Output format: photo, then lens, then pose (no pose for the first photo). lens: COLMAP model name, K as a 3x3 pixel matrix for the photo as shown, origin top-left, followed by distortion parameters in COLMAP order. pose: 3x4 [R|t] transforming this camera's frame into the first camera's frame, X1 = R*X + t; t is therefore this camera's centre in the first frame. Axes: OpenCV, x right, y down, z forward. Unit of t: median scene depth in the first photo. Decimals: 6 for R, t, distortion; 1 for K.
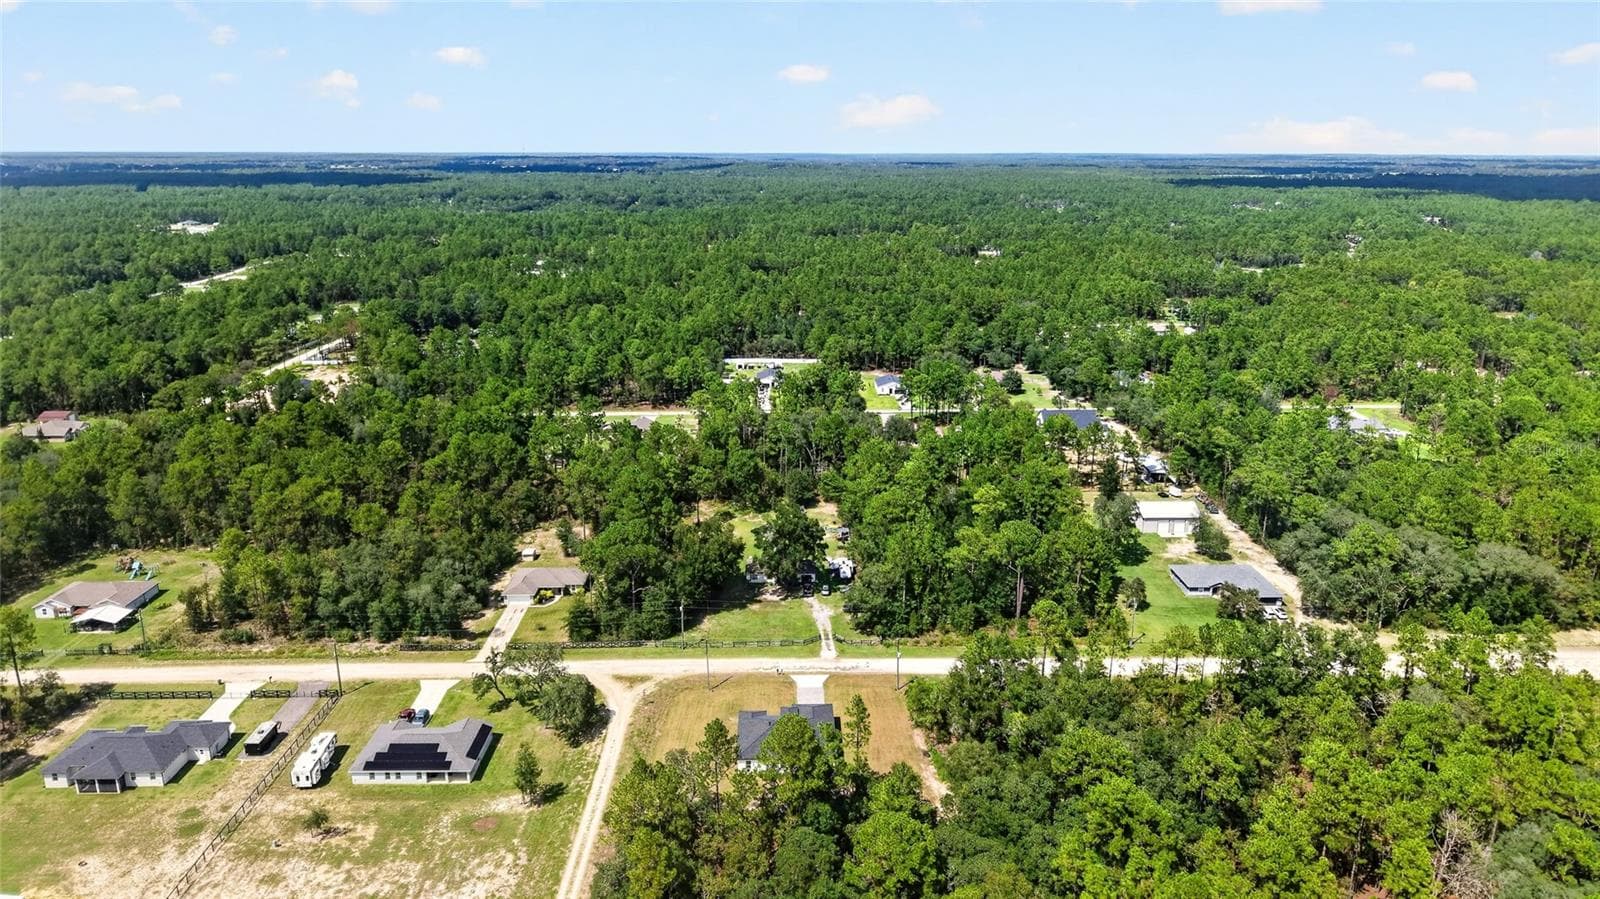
lens RADIAL K [[1062.1, 0, 800.0], [0, 1062.1, 449.5], [0, 0, 1]] dist [0.061959, -0.081238]
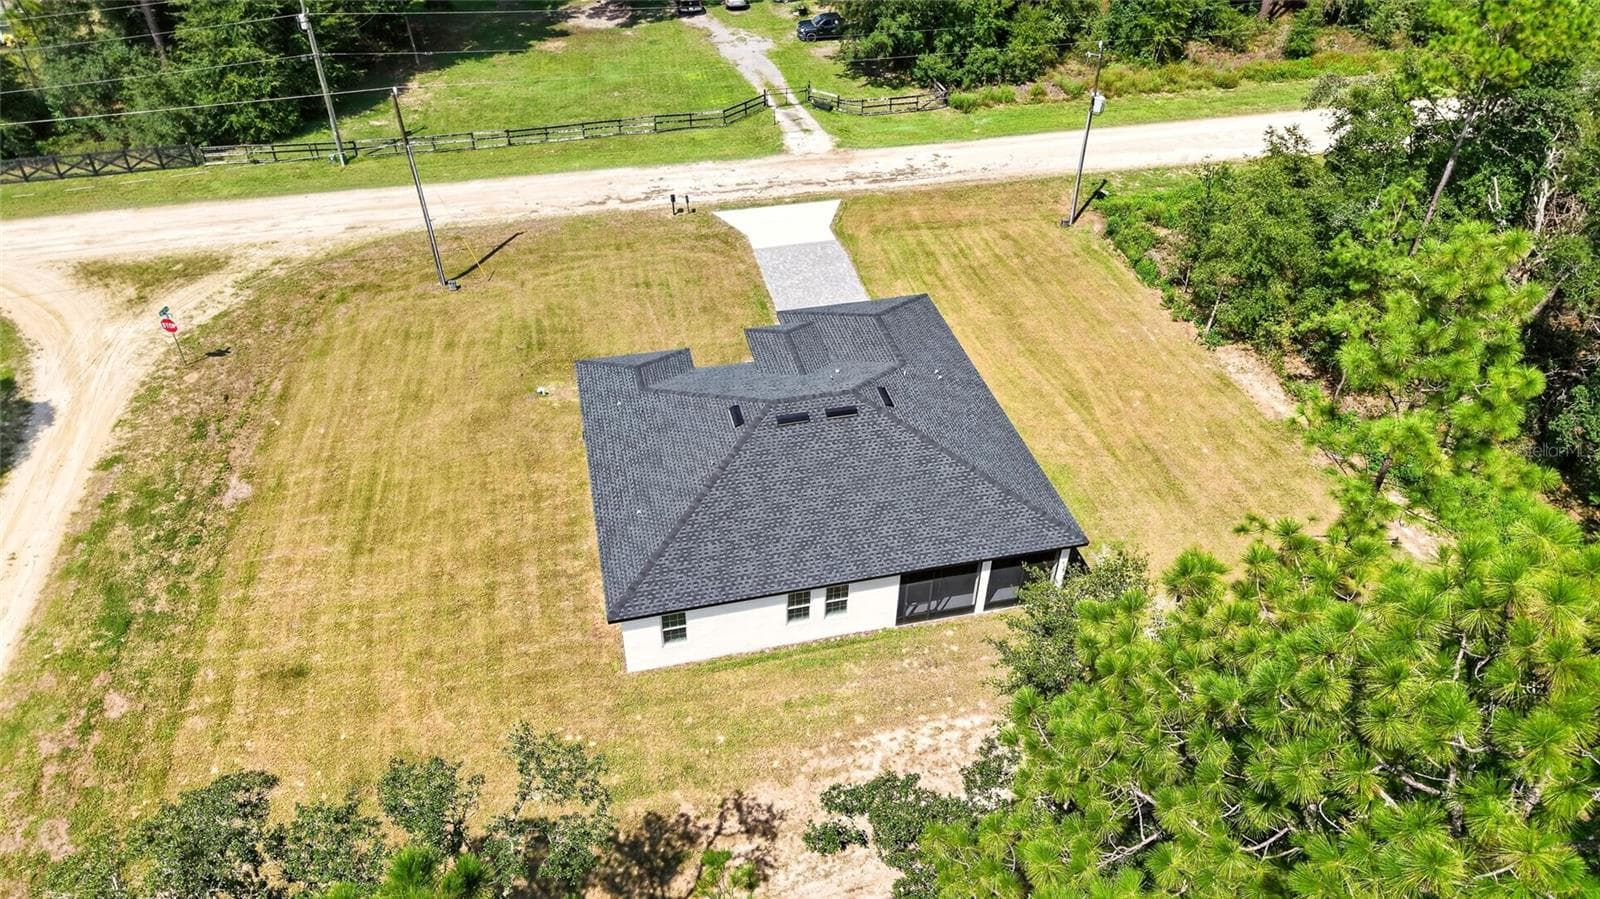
lens RADIAL K [[1062.1, 0, 800.0], [0, 1062.1, 449.5], [0, 0, 1]] dist [0.061959, -0.081238]
pose [[0.976775, -0.125513, 0.173658, -0.045248], [0.047754, 0.917607, 0.394610, 0.148715], [-0.208879, -0.377152, 0.902289, 0.666004]]
